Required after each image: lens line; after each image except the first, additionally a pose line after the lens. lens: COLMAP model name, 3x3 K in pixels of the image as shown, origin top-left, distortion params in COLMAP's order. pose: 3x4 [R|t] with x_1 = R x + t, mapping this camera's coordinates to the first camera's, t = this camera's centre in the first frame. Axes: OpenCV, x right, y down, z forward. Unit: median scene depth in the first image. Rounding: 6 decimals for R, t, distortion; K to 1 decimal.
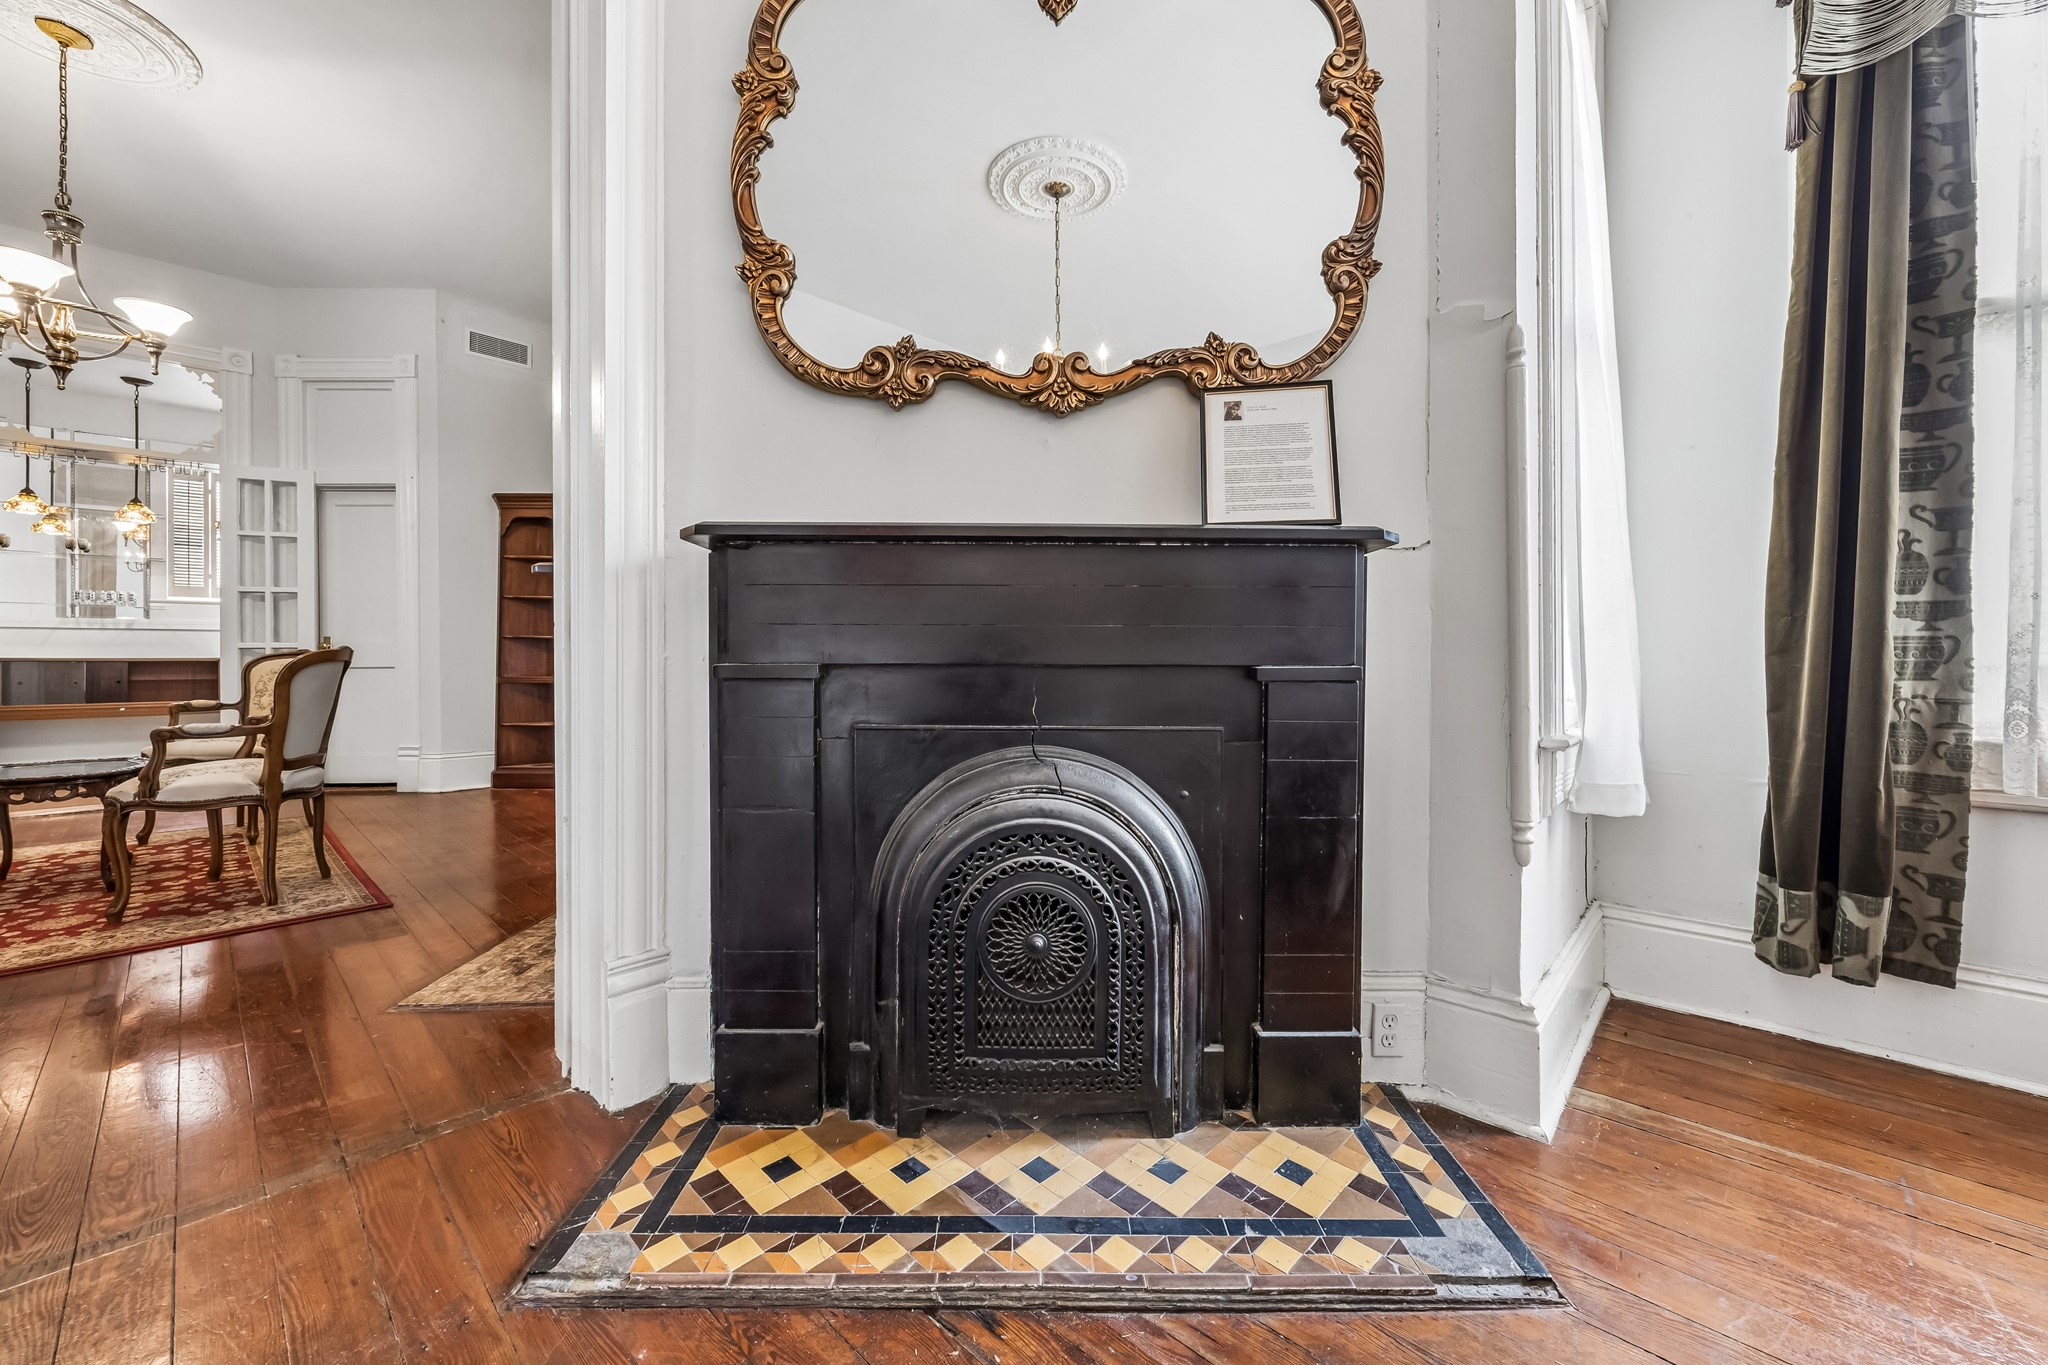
lens RADIAL K [[826.3, 0, 967.8], [0, 826.3, 671.4], [0, 0, 1]] dist [0.002056, 0.000107]
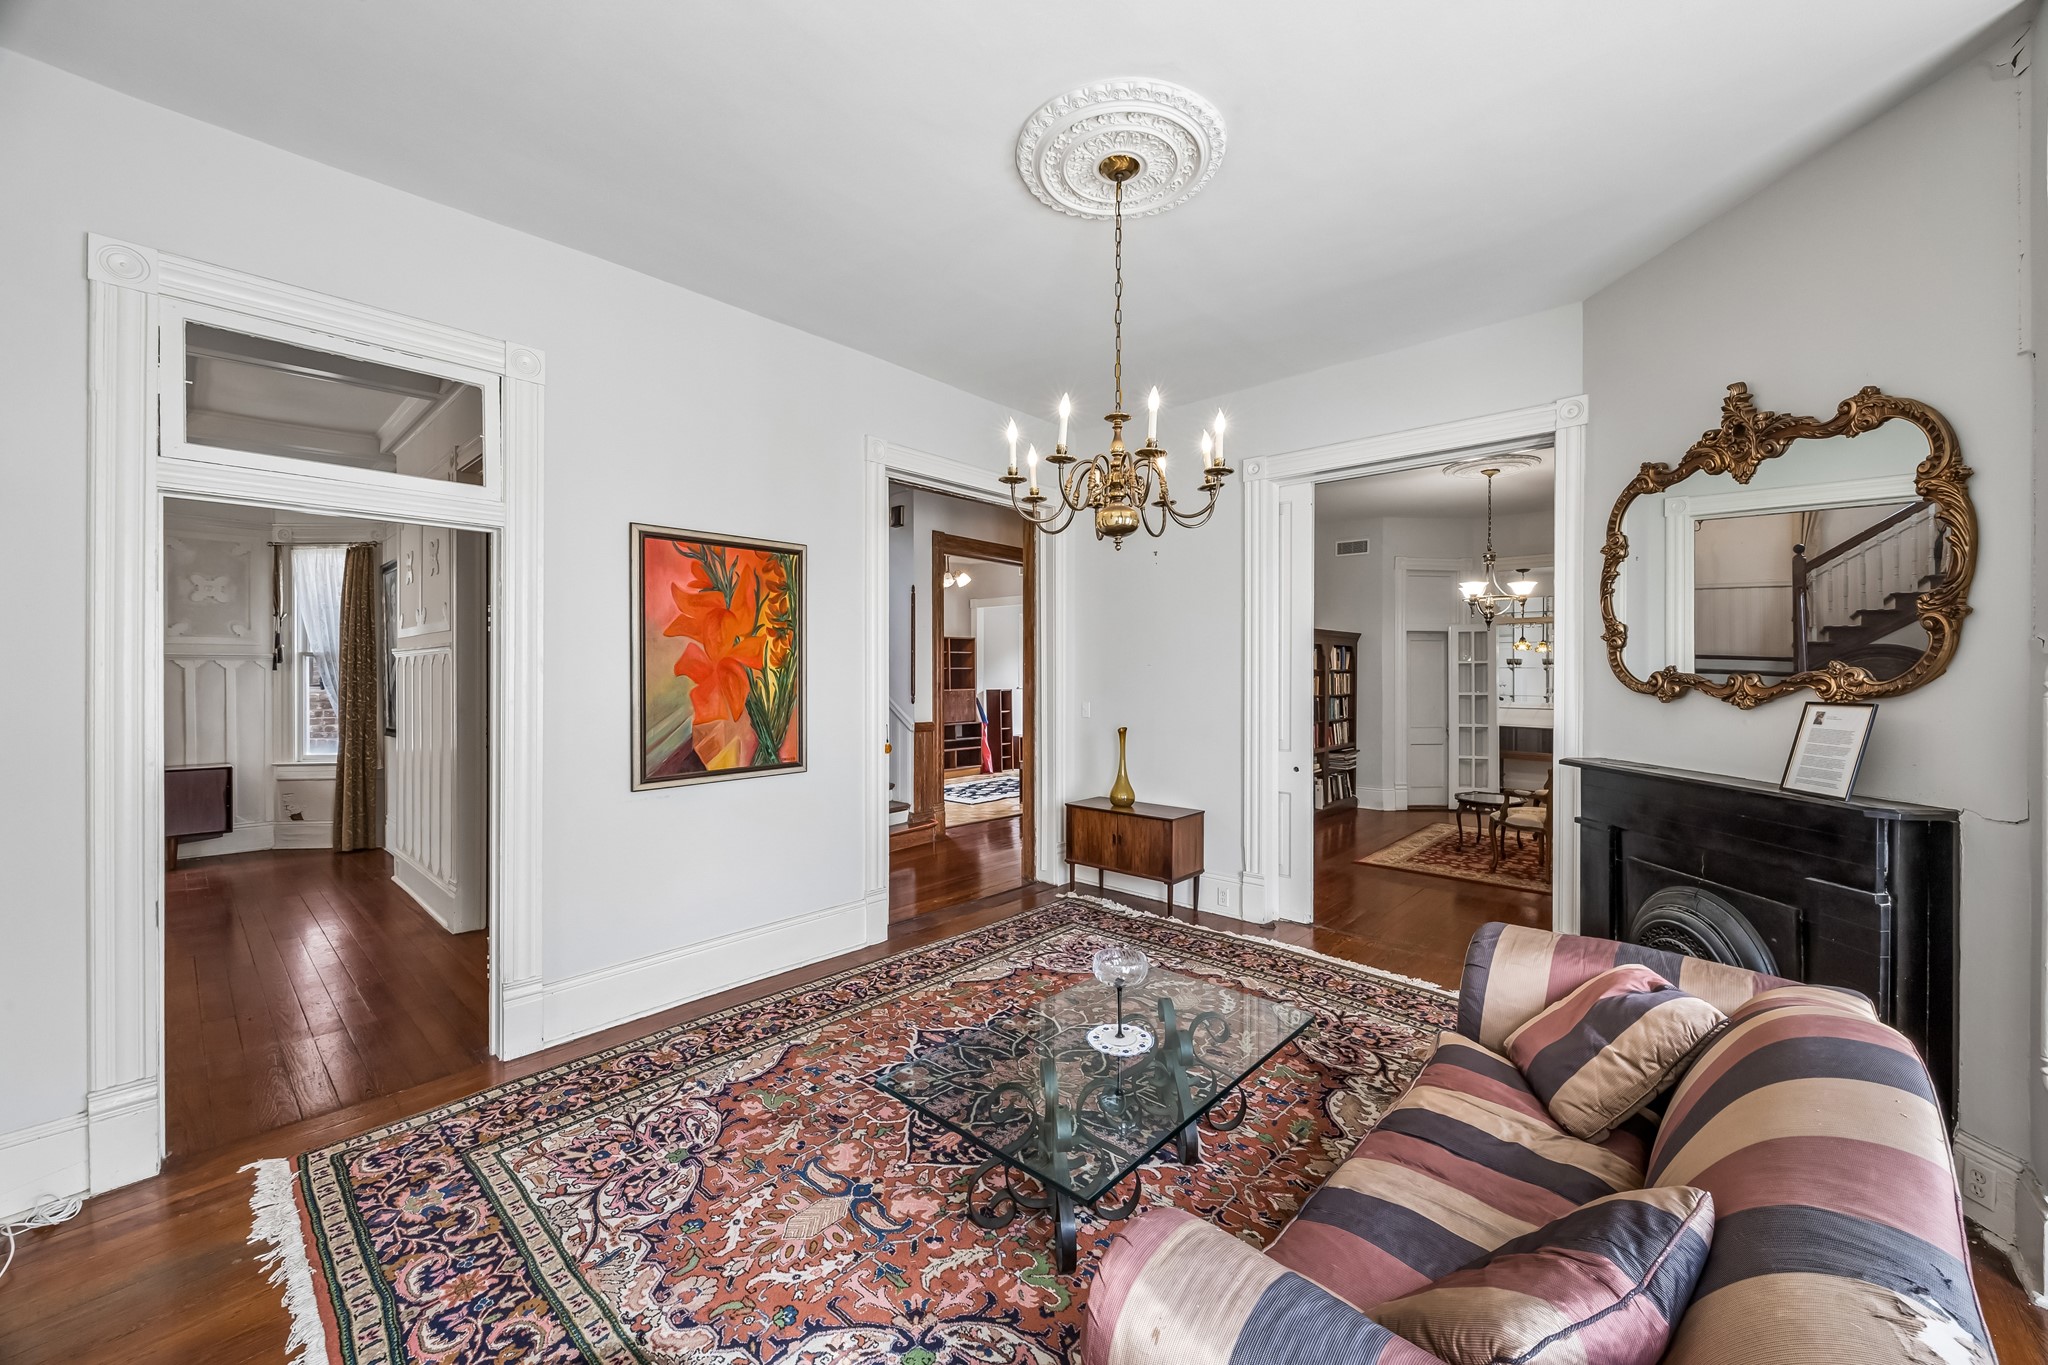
lens RADIAL K [[781.3, 0, 1032.8], [0, 781.3, 681.1], [0, 0, 1]] dist [-0.004657, -0.000347]
pose [[0.039604, 0.014104, -0.999116, 1.699799], [-0.021904, 0.999672, 0.013243, -0.356643], [0.998975, 0.021360, 0.039900, -0.576659]]
